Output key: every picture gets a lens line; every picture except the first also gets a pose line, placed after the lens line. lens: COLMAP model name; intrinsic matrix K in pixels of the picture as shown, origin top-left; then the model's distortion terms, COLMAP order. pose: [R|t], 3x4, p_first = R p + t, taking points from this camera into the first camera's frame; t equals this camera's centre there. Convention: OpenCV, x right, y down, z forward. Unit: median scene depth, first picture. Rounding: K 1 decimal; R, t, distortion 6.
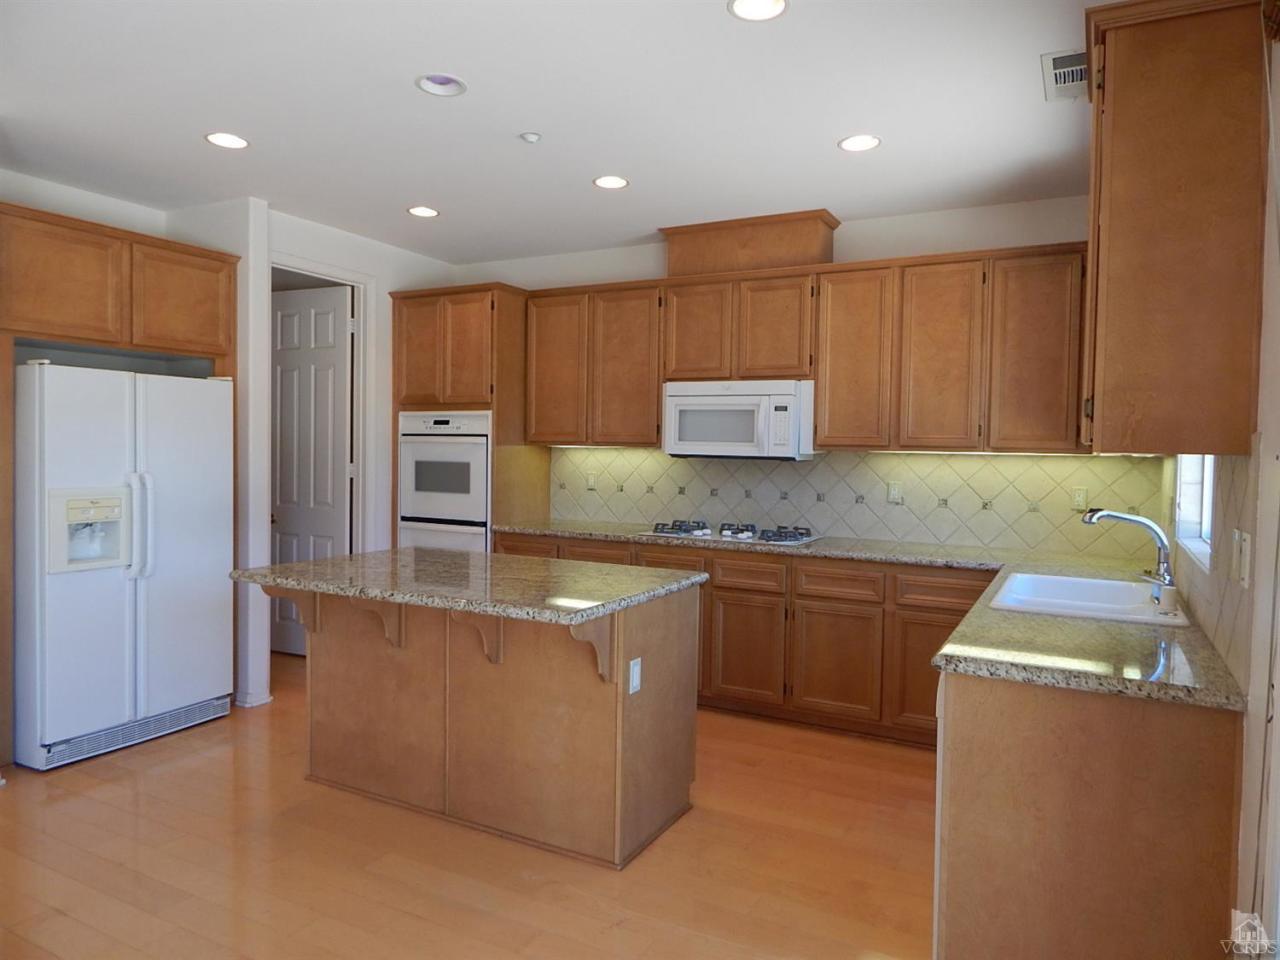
lens RADIAL K [[834.0, 0, 640.0], [0, 834.0, 480.0], [0, 0, 1]] dist [-0.008398, 0.002039]
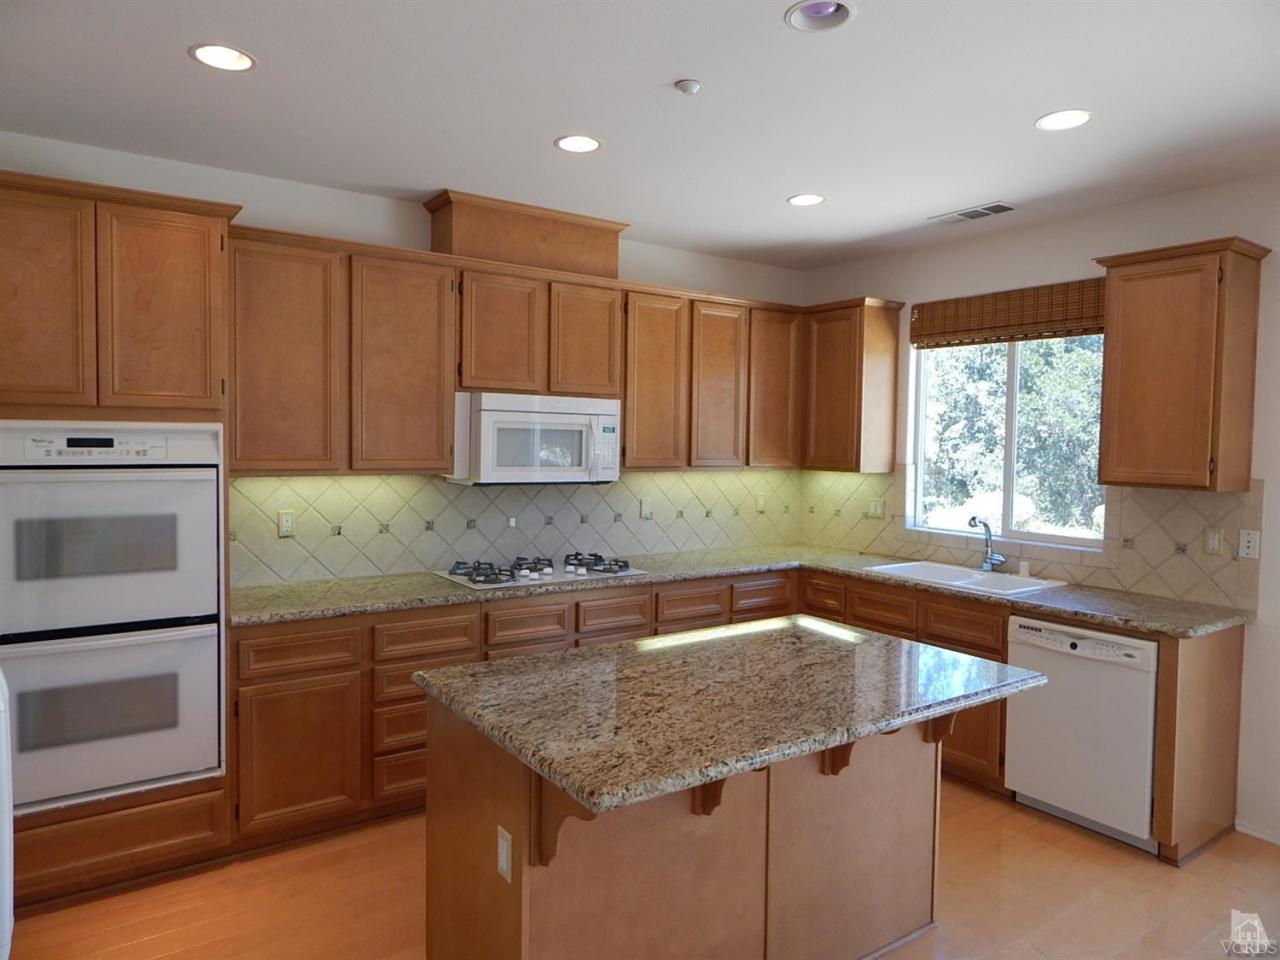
lens RADIAL K [[834.0, 0, 640.0], [0, 834.0, 480.0], [0, 0, 1]] dist [-0.008398, 0.002039]
pose [[0.453848, -0.053432, 0.889476, -0.593252], [0.027478, 0.998565, 0.045965, -0.065163], [-0.890655, 0.003580, 0.454665, 0.494930]]
